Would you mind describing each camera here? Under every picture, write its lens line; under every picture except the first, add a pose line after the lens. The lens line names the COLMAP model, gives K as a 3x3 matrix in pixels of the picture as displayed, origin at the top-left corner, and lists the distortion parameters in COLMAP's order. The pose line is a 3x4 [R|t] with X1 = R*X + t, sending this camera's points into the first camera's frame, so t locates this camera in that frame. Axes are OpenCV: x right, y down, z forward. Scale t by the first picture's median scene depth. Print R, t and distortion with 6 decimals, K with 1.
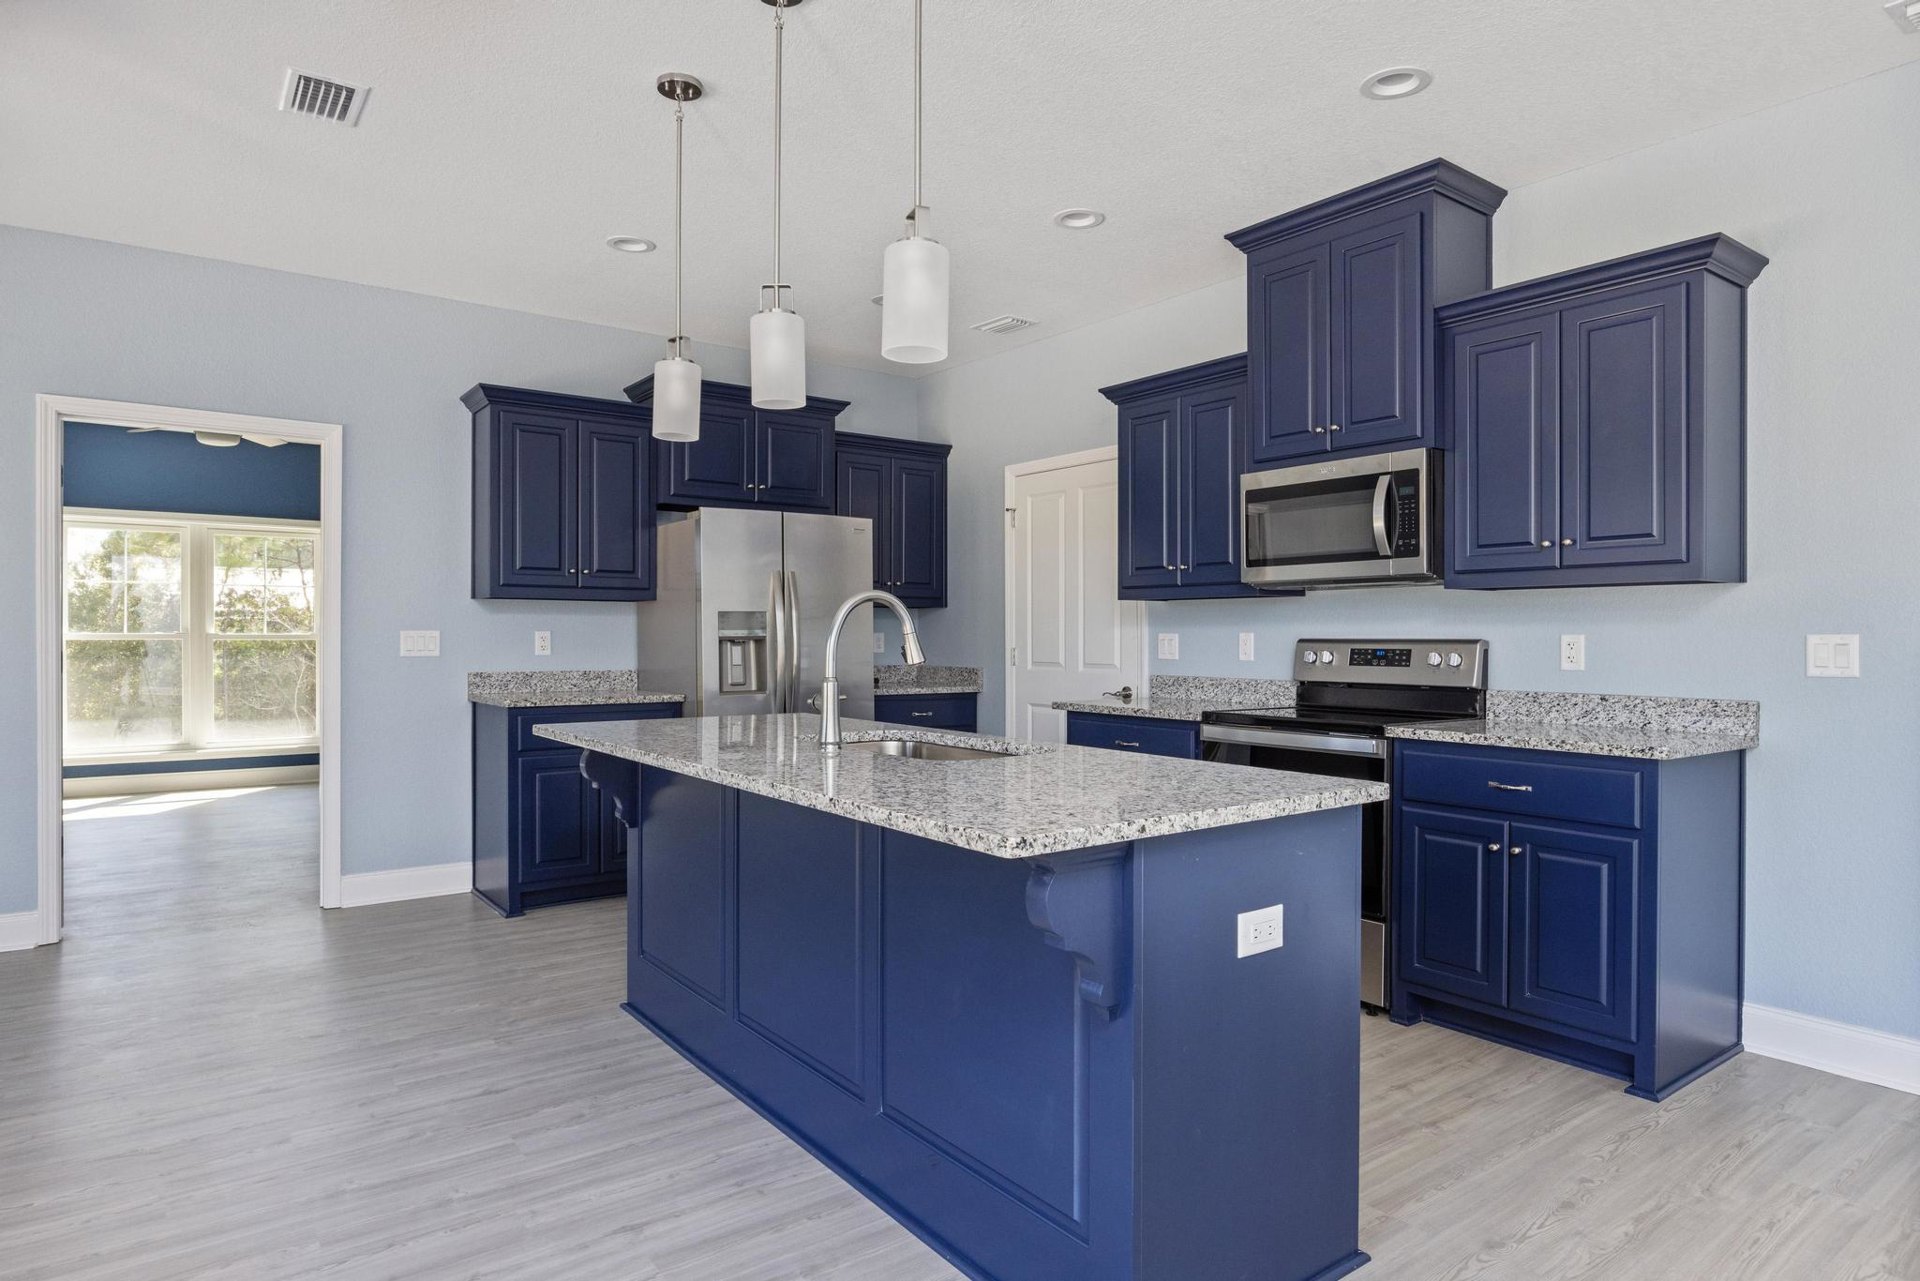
lens RADIAL K [[1076.5, 0, 960.7], [0, 1076.5, 633.4], [0, 0, 1]] dist [-0.016077, 0.000015]
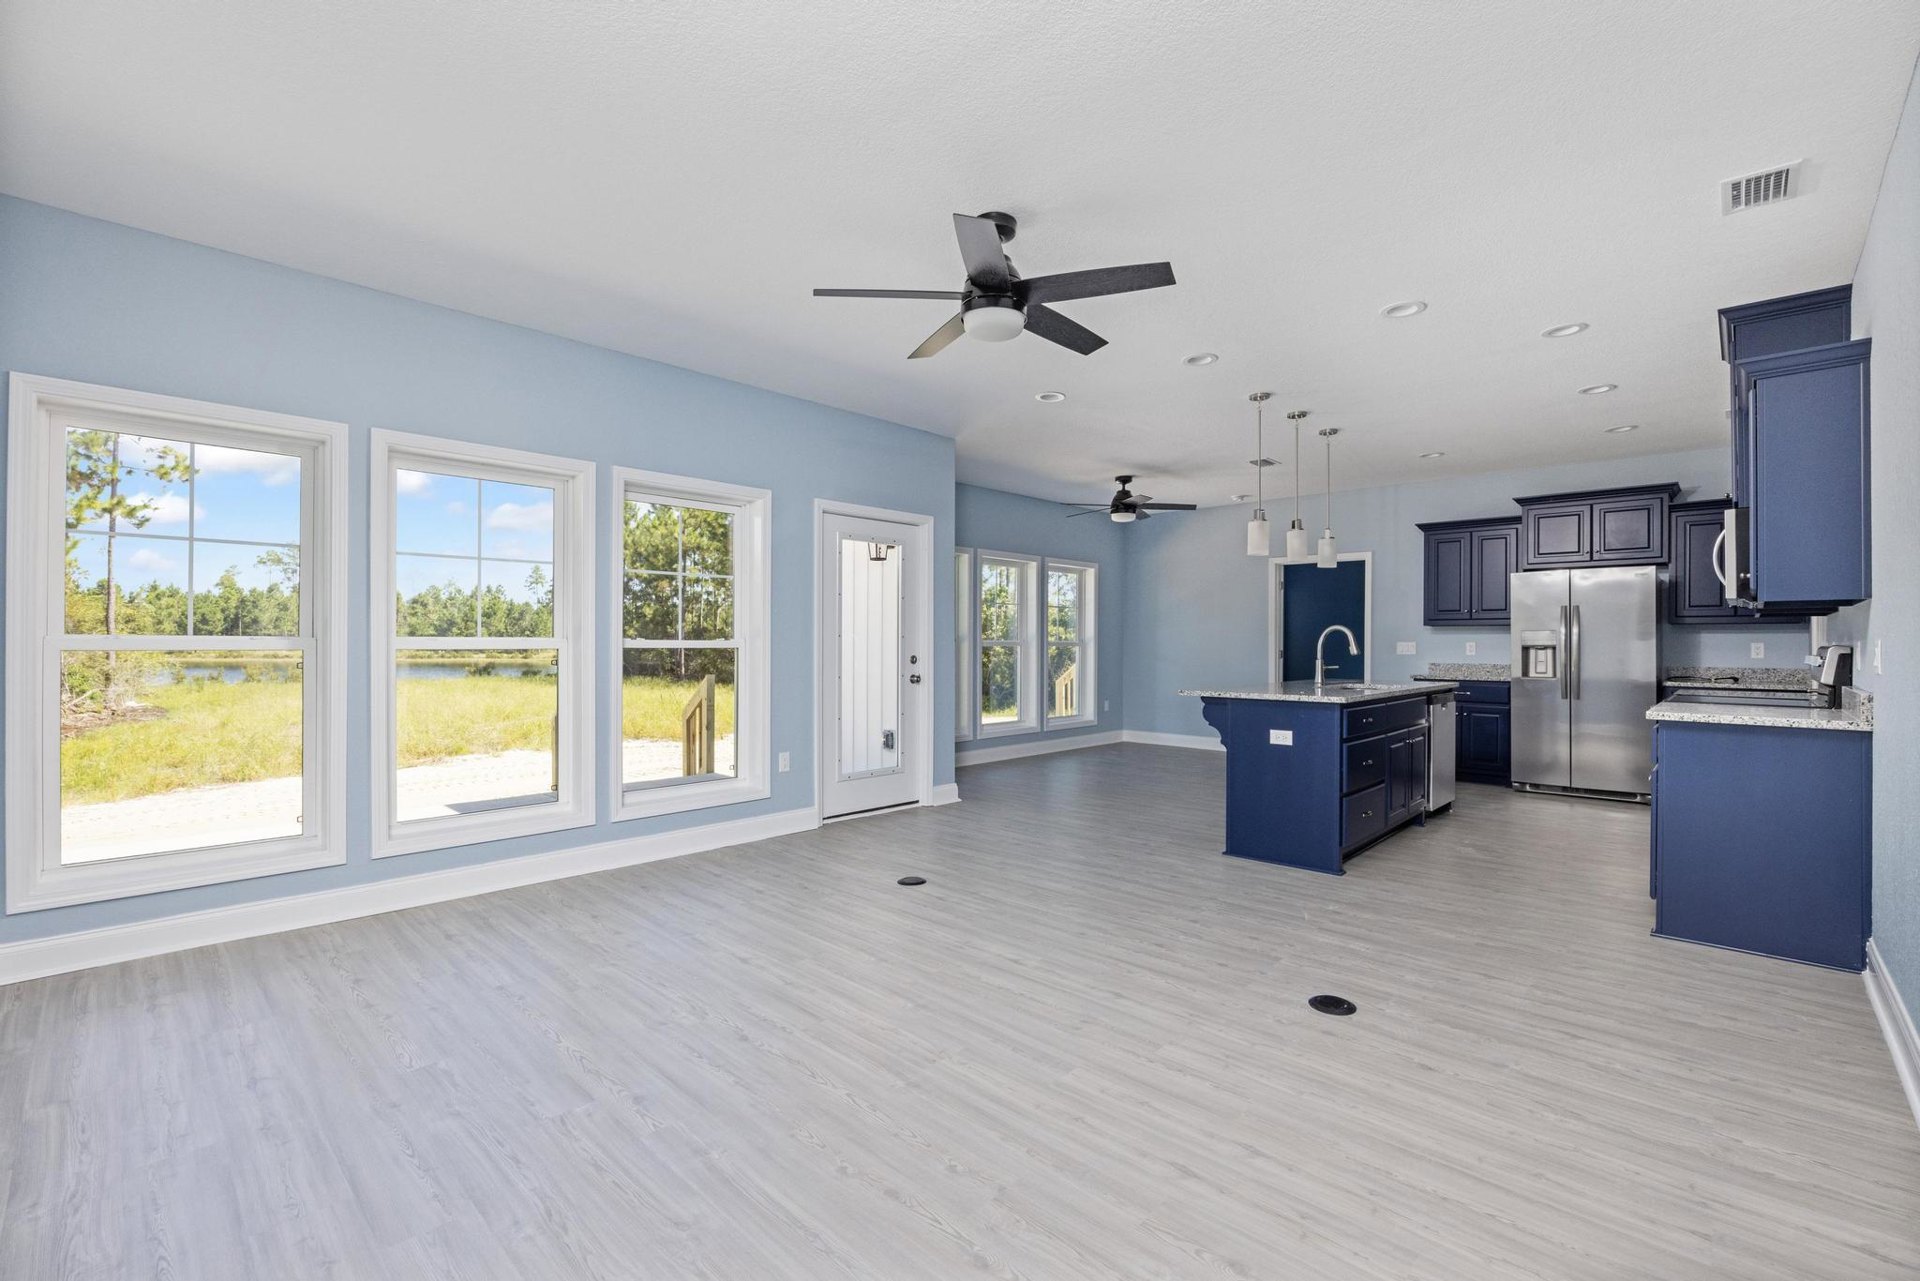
lens RADIAL K [[842.5, 0, 960.9], [0, 842.5, 643.6], [0, 0, 1]] dist [-0.000870, -0.000035]
pose [[0.174660, -0.002294, -0.984626, 1.337962], [-0.002691, 0.999992, -0.002807, 0.009671], [0.984625, 0.003140, 0.174652, -0.208233]]
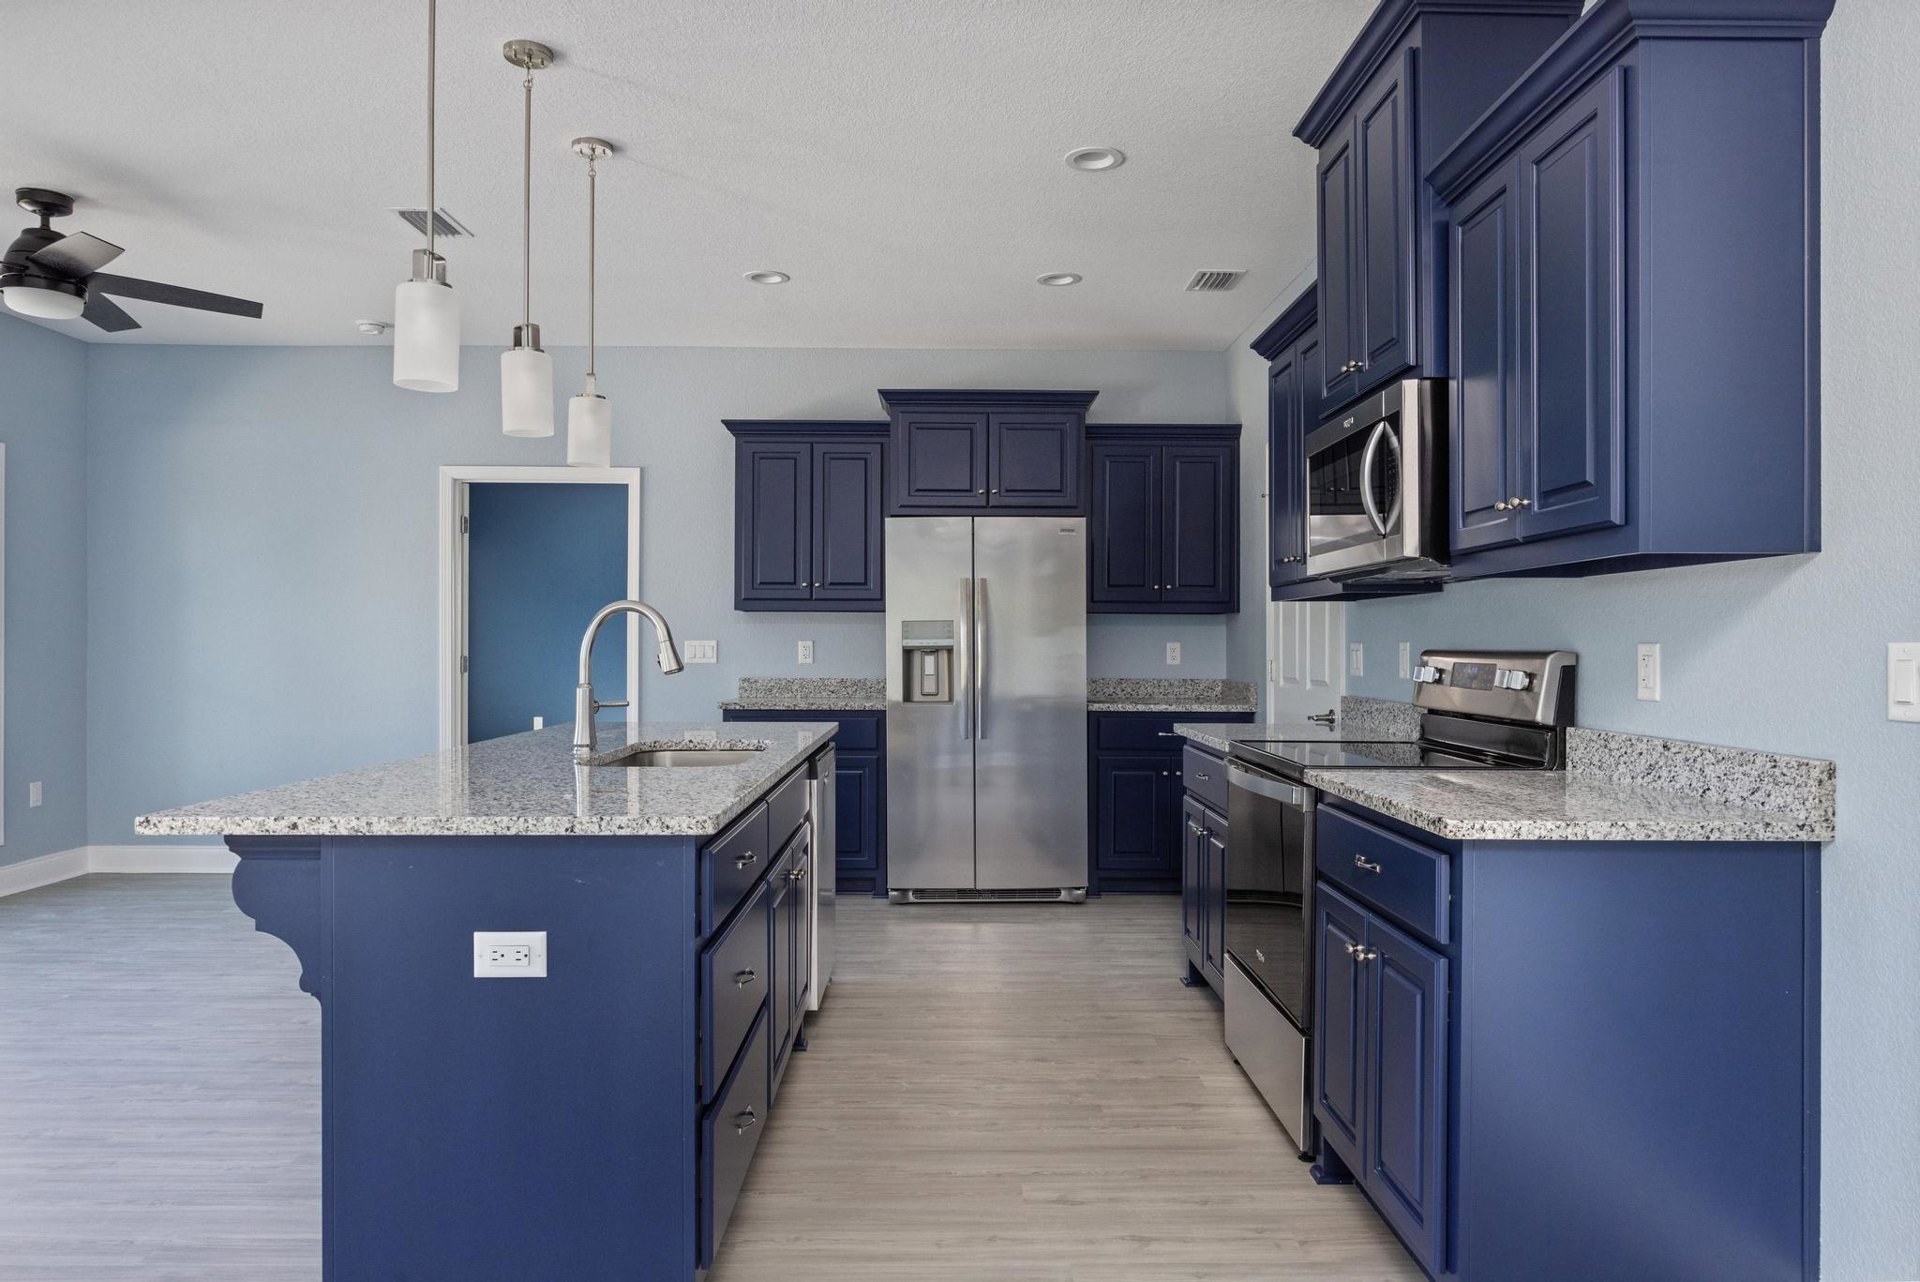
lens RADIAL K [[1162.5, 0, 961.5], [0, 1162.5, 641.4], [0, 0, 1]] dist [-0.015135, 0.000212]
pose [[0.819667, -0.001103, -0.572839, 0.600280], [-0.000099, 0.999998, -0.002068, 0.001282], [0.572840, 0.001752, 0.819665, 0.196635]]
